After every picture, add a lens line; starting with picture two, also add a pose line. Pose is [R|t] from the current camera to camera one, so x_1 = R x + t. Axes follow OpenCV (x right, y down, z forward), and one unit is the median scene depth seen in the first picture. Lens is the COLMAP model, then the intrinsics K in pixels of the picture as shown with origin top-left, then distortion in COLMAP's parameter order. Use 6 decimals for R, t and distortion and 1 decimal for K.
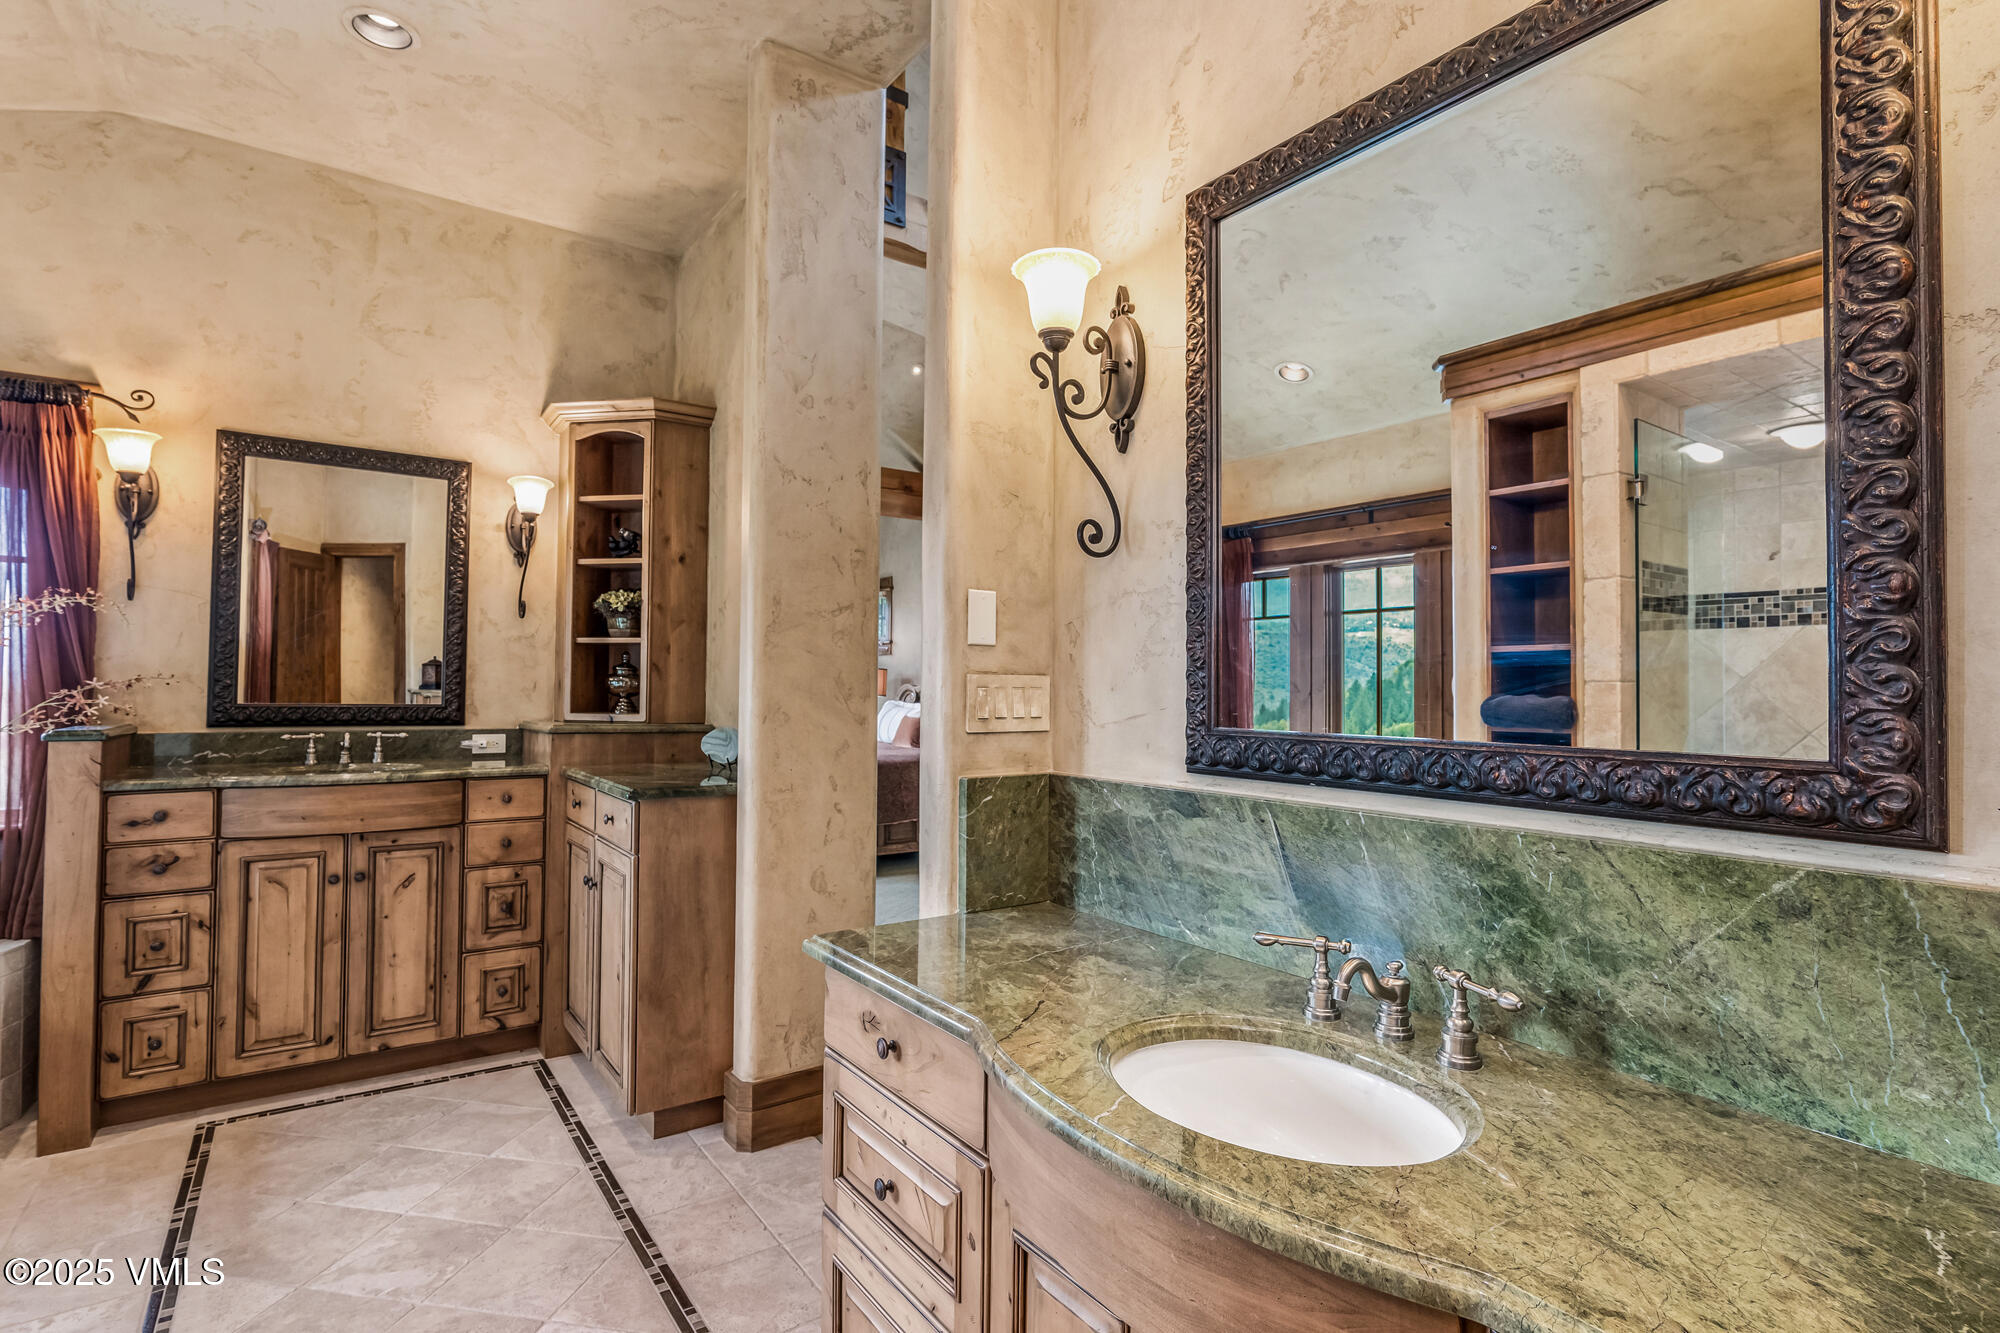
lens RADIAL K [[975.8, 0, 1004.3], [0, 975.8, 668.2], [0, 0, 1]] dist [-0.012504, 0.003240]
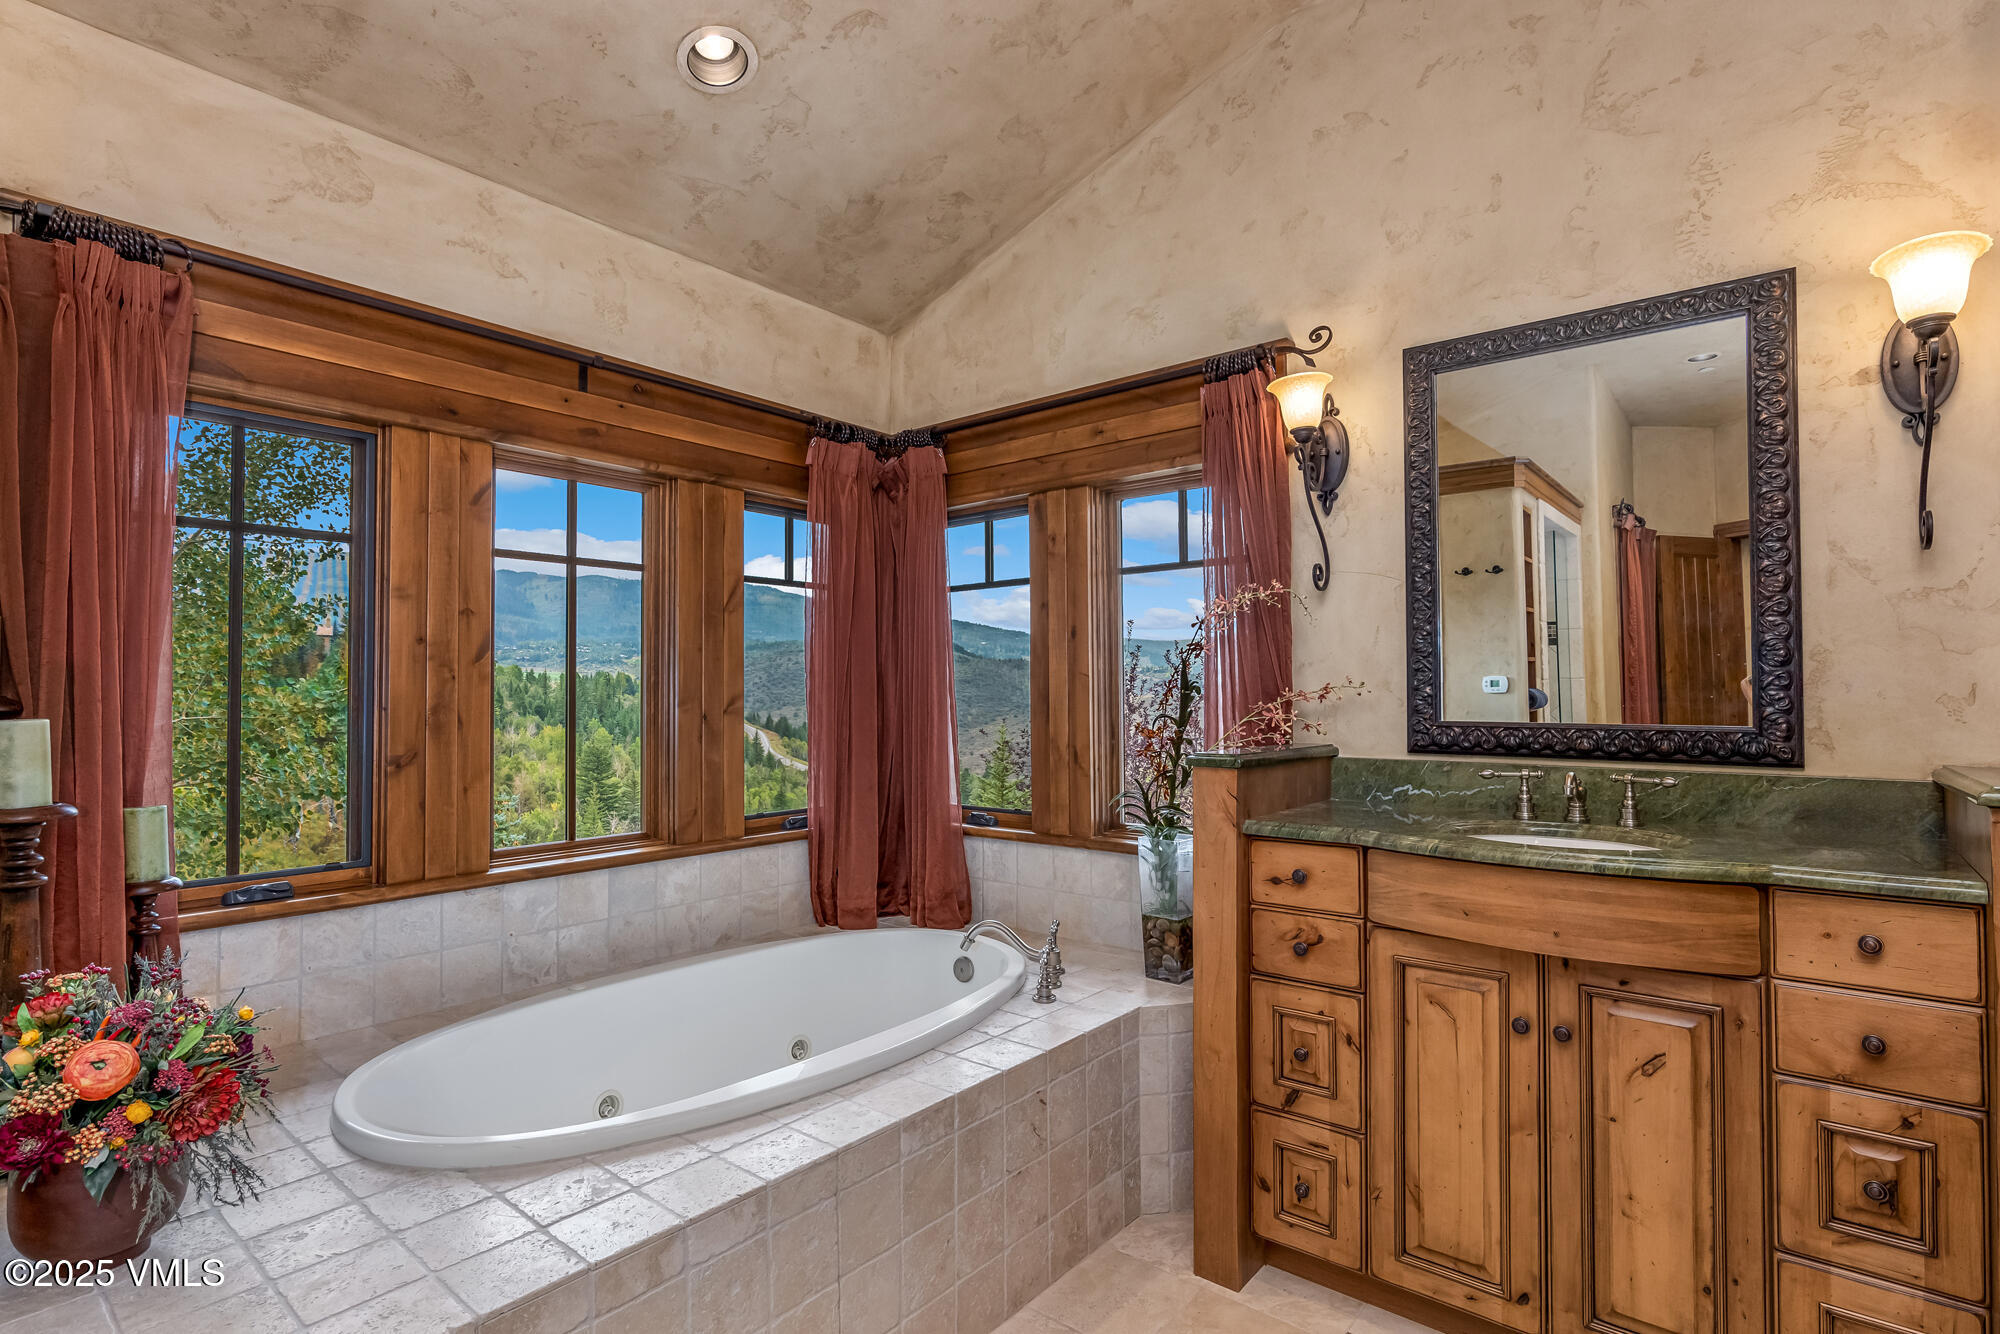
lens RADIAL K [[975.8, 0, 1002.9], [0, 975.8, 672.6], [0, 0, 1]] dist [-0.012504, 0.003240]
pose [[0.270692, -0.030750, -0.962175, -0.199921], [0.025700, 0.999364, -0.024708, 0.011033], [0.962323, -0.018039, 0.271310, 0.528746]]
